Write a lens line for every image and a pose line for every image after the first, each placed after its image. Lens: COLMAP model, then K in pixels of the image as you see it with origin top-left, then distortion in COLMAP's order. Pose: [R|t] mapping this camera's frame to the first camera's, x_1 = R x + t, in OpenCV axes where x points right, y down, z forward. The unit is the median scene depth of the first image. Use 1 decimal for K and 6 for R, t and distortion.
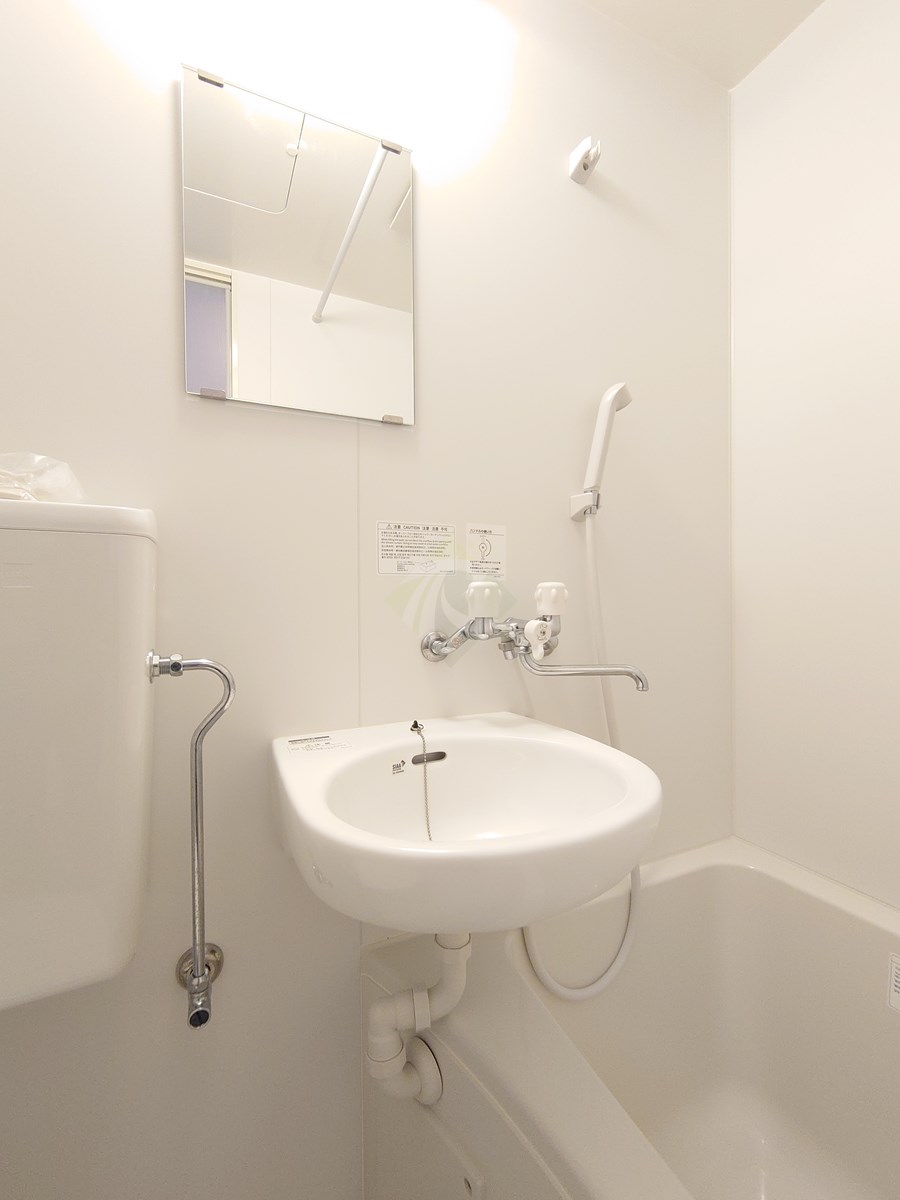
lens RADIAL K [[513.5, 0, 448.3], [0, 513.5, 604.1], [0, 0, 1]] dist [0.006284, -0.002269]
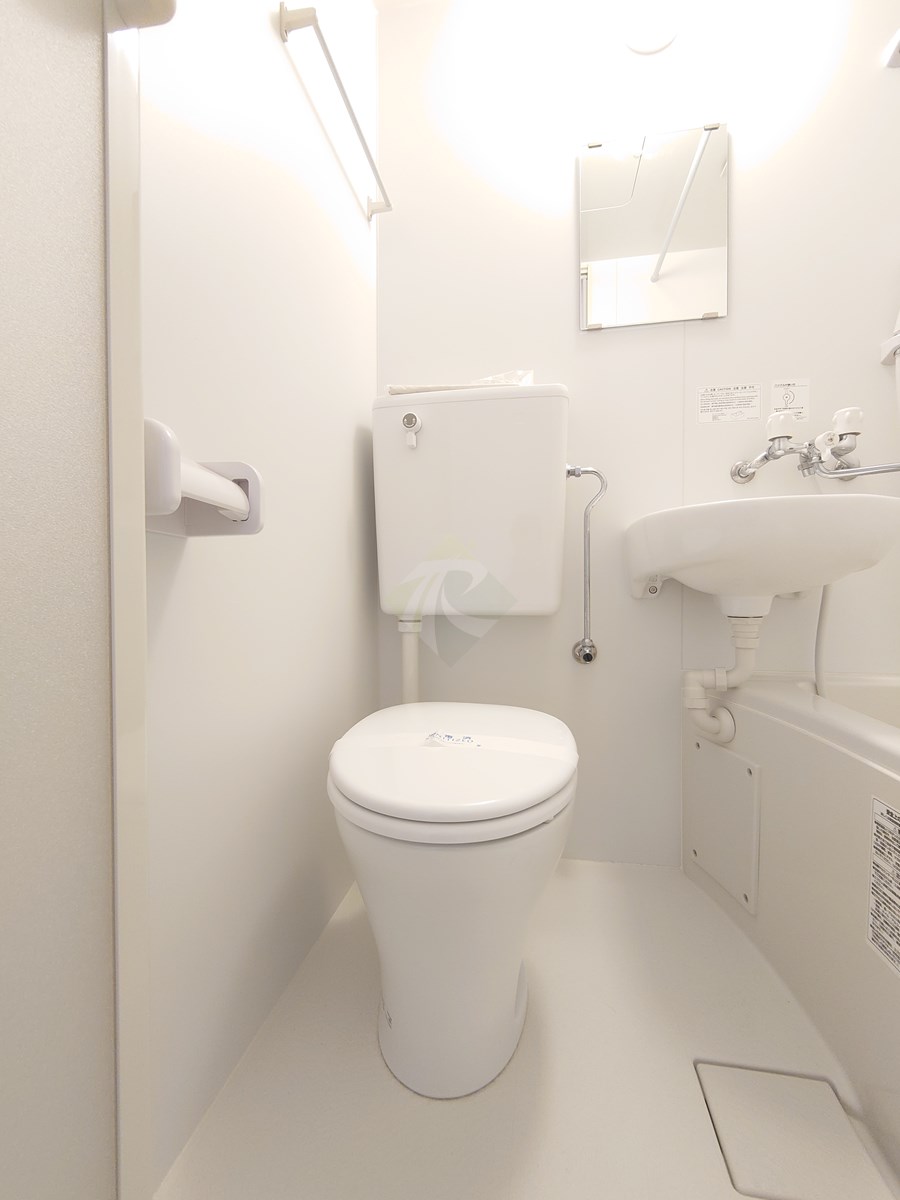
lens RADIAL K [[513.5, 0, 457.2], [0, 513.5, 599.7], [0, 0, 1]] dist [0.006284, -0.002269]
pose [[0.821776, 0.014024, -0.569638, 0.139601], [-0.006283, 0.999859, 0.015553, 0.411392], [0.569776, -0.009202, 0.821748, -0.591037]]
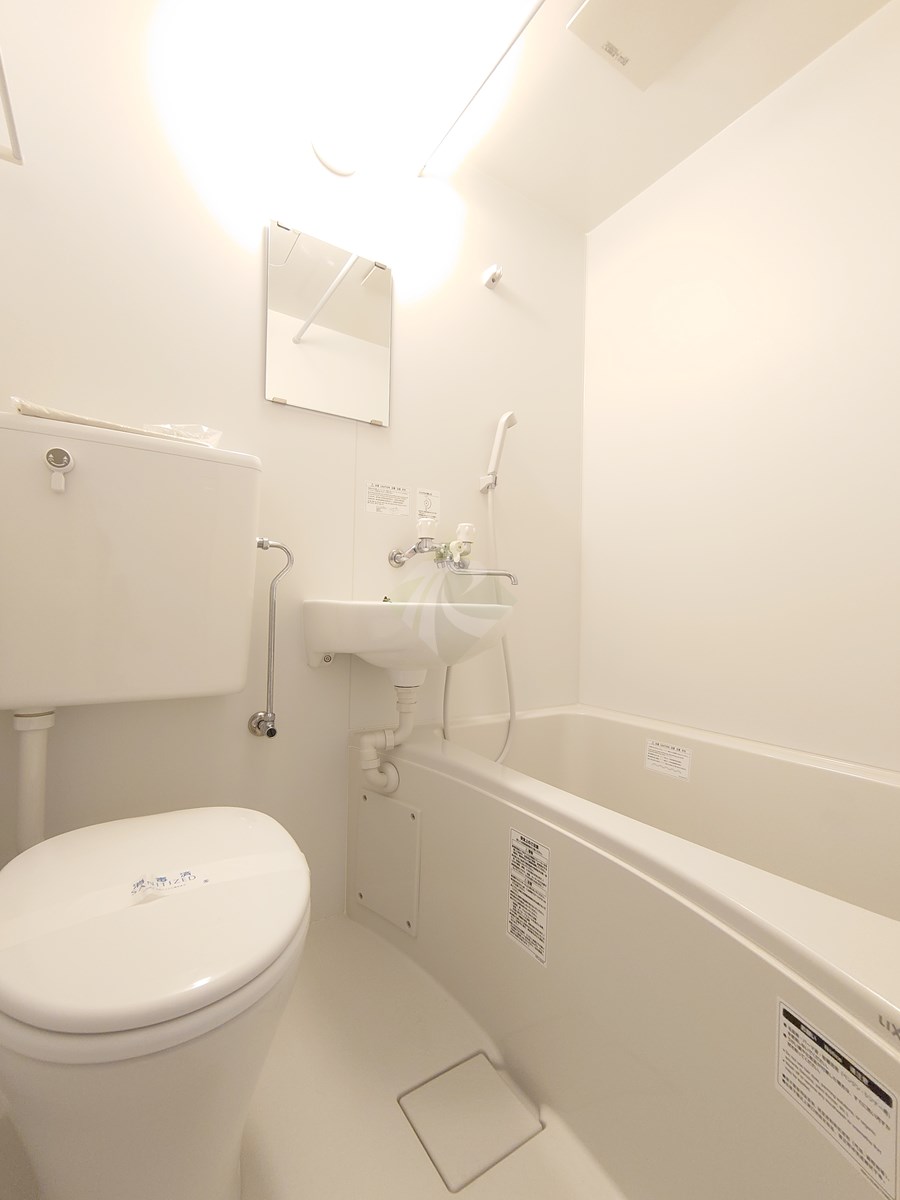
lens RADIAL K [[513.5, 0, 446.7], [0, 513.5, 599.2], [0, 0, 1]] dist [0.006284, -0.002269]
pose [[0.990119, 0.030253, 0.136926, -0.090009], [-0.026697, 0.999259, -0.027732, 0.258188], [-0.137663, 0.023802, 0.990193, -0.681908]]
